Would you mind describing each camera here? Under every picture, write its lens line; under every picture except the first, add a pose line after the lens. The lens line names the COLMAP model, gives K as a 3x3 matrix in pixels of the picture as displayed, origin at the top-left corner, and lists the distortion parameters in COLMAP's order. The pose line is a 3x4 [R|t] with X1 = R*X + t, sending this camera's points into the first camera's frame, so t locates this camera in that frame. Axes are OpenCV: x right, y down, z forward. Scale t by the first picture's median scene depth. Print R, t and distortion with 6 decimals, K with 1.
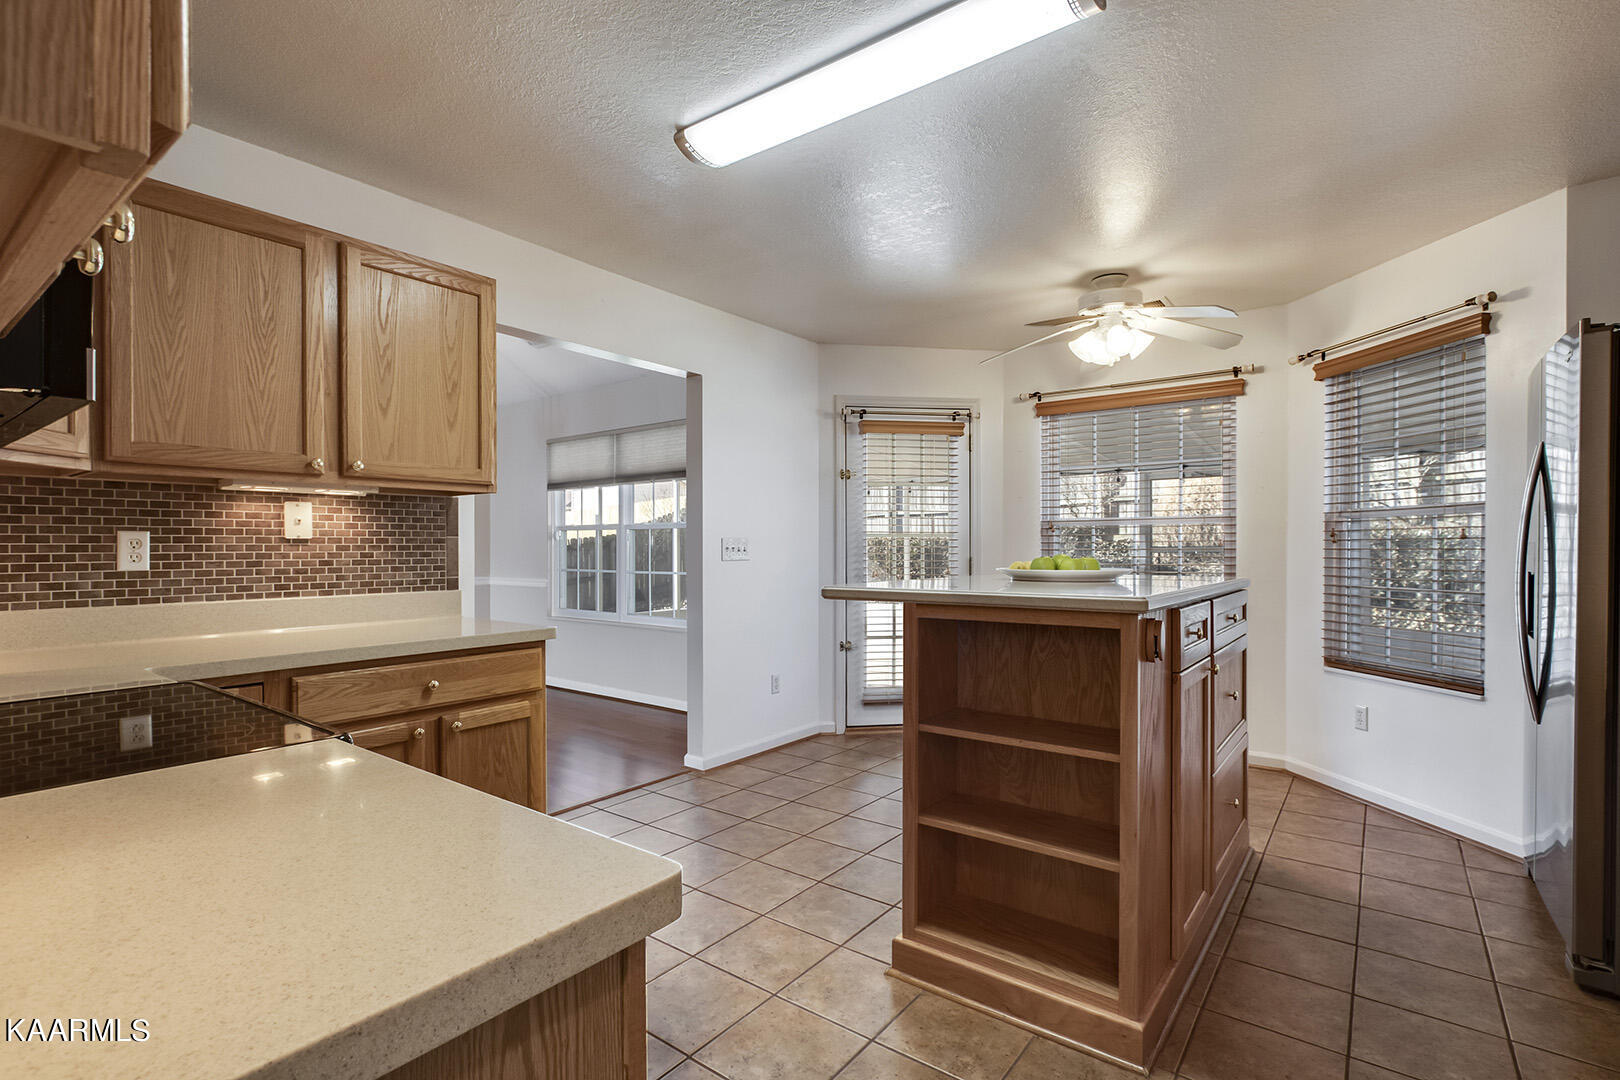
lens RADIAL K [[754.2, 0, 831.0], [0, 754.2, 550.5], [0, 0, 1]] dist [-0.003900, 0.000214]
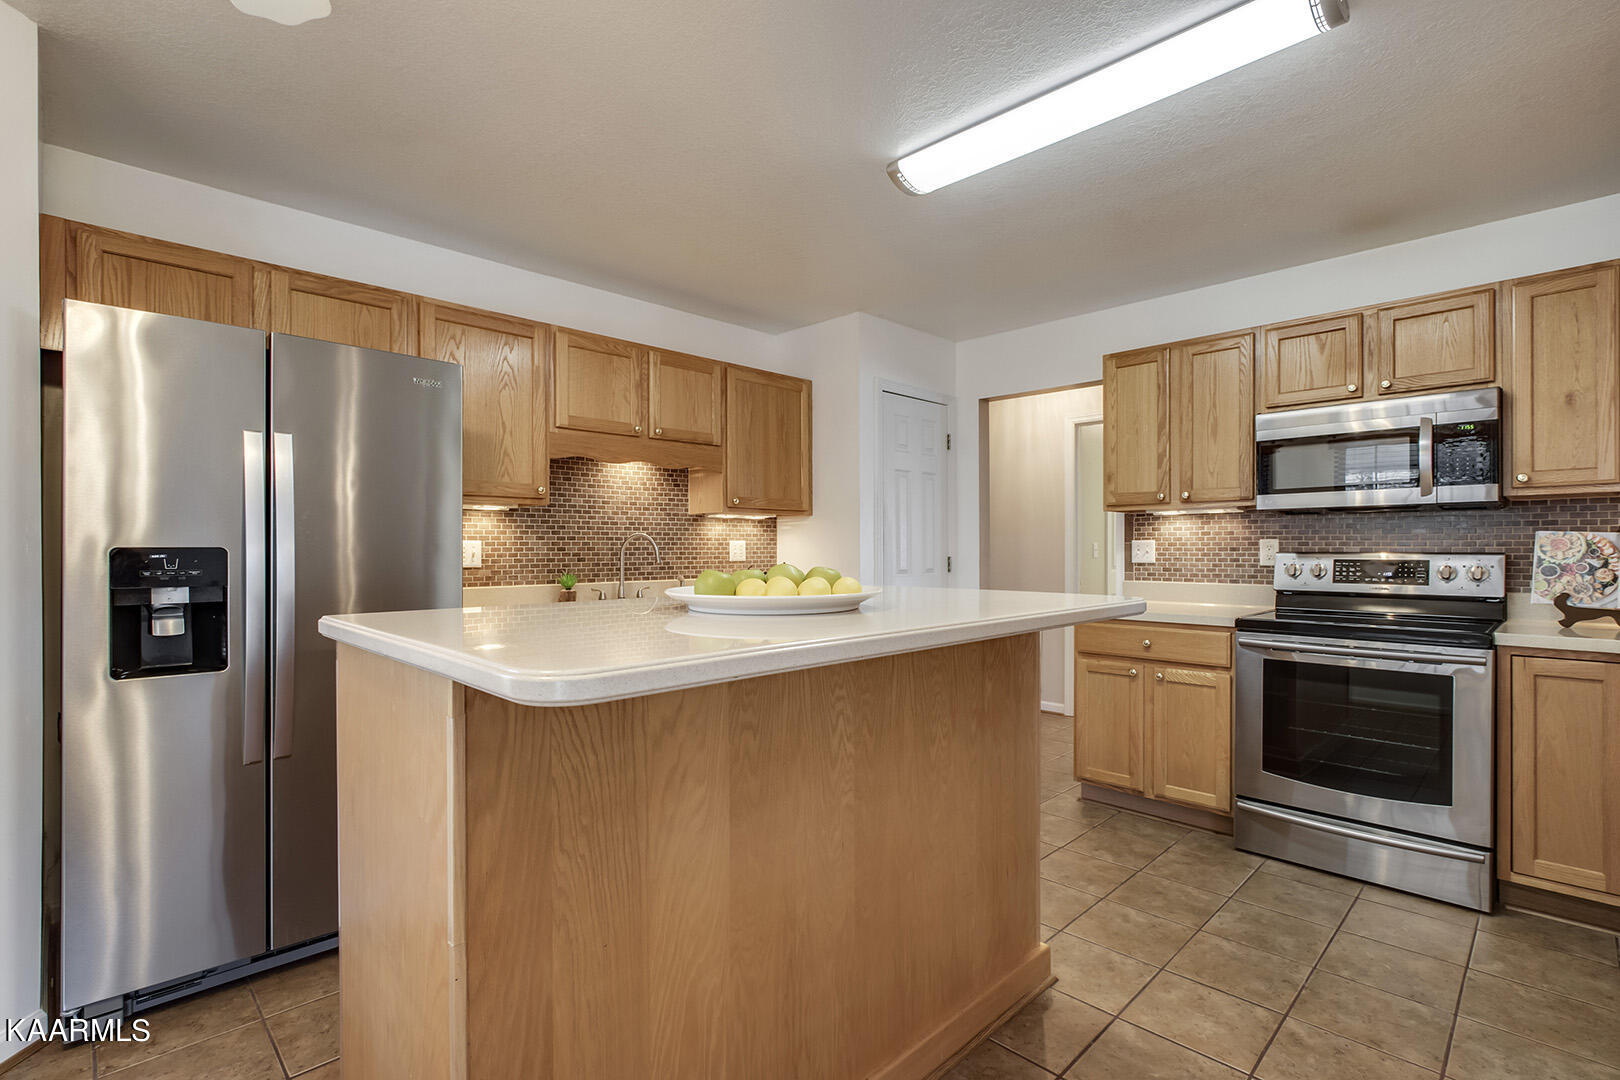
lens RADIAL K [[754.2, 0, 815.4], [0, 754.2, 548.4], [0, 0, 1]] dist [-0.003900, 0.000214]
pose [[-0.988730, 0.001460, 0.149700, 0.155094], [0.002303, 0.999982, 0.005460, -0.007182], [-0.149689, 0.005743, -0.988716, 1.318382]]
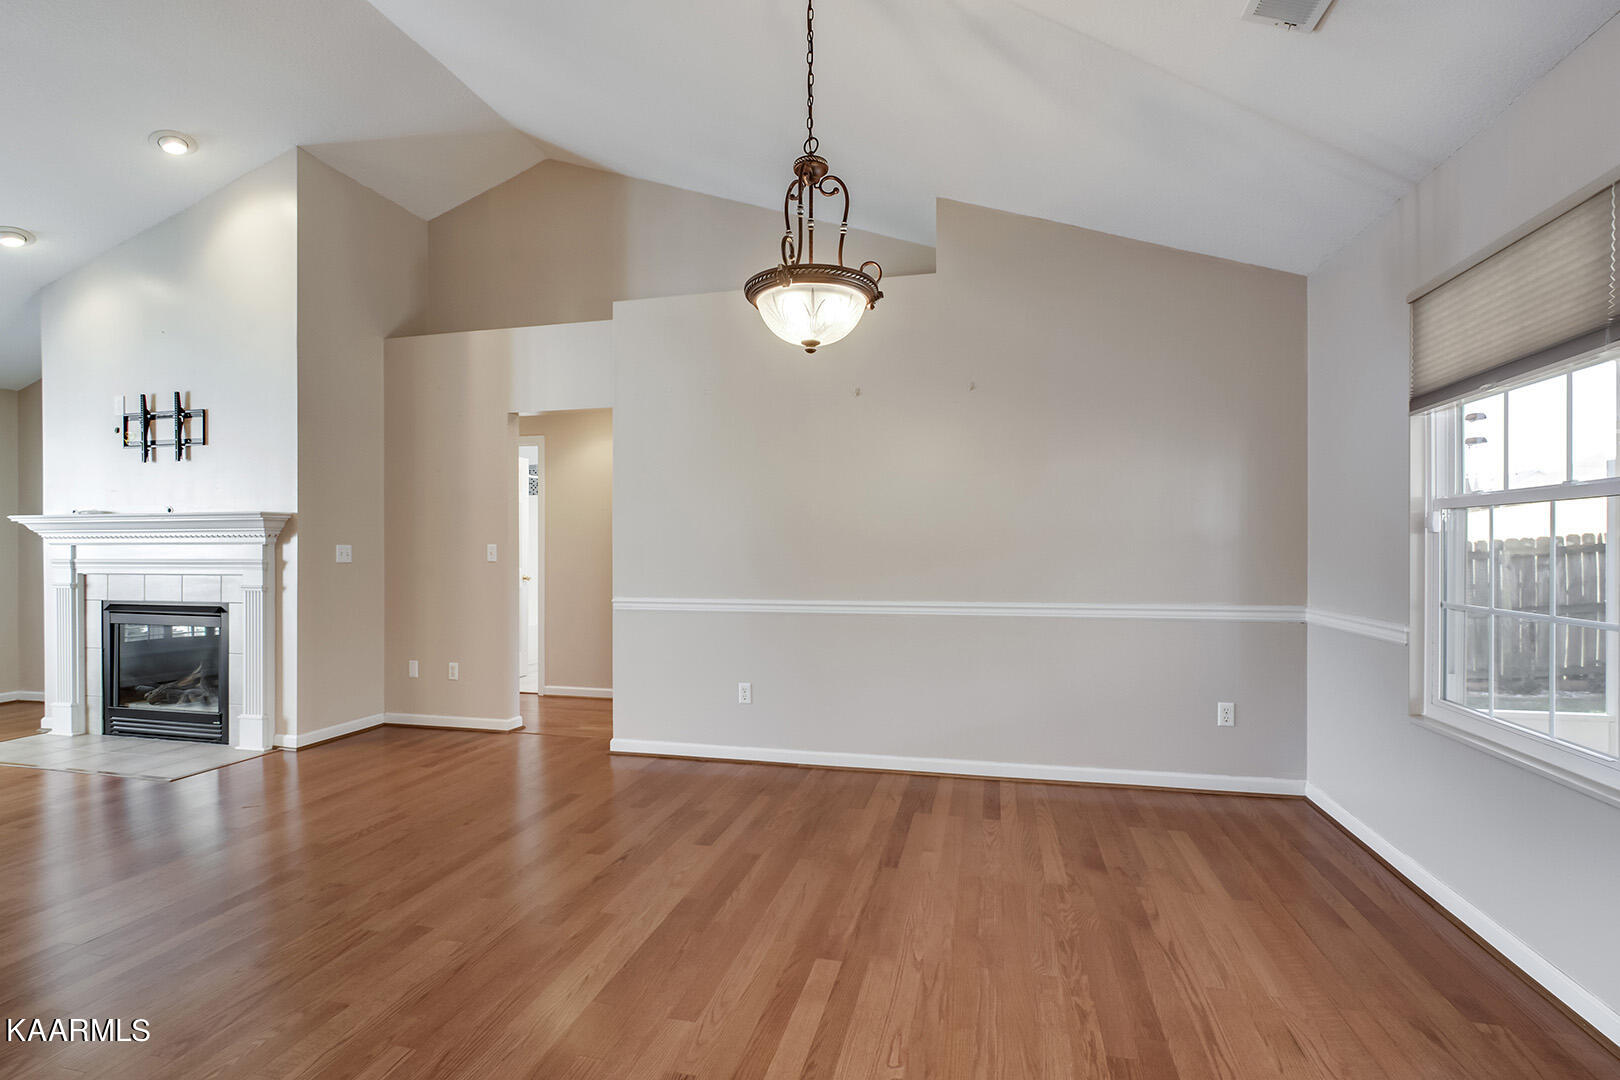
lens RADIAL K [[754.2, 0, 807.7], [0, 754.2, 549.6], [0, 0, 1]] dist [-0.003900, 0.000214]
pose [[0.375696, -0.001152, -0.926742, -0.226350], [-0.000224, 0.999999, -0.001334, -0.007105], [0.926743, 0.000709, 0.375695, 1.056534]]
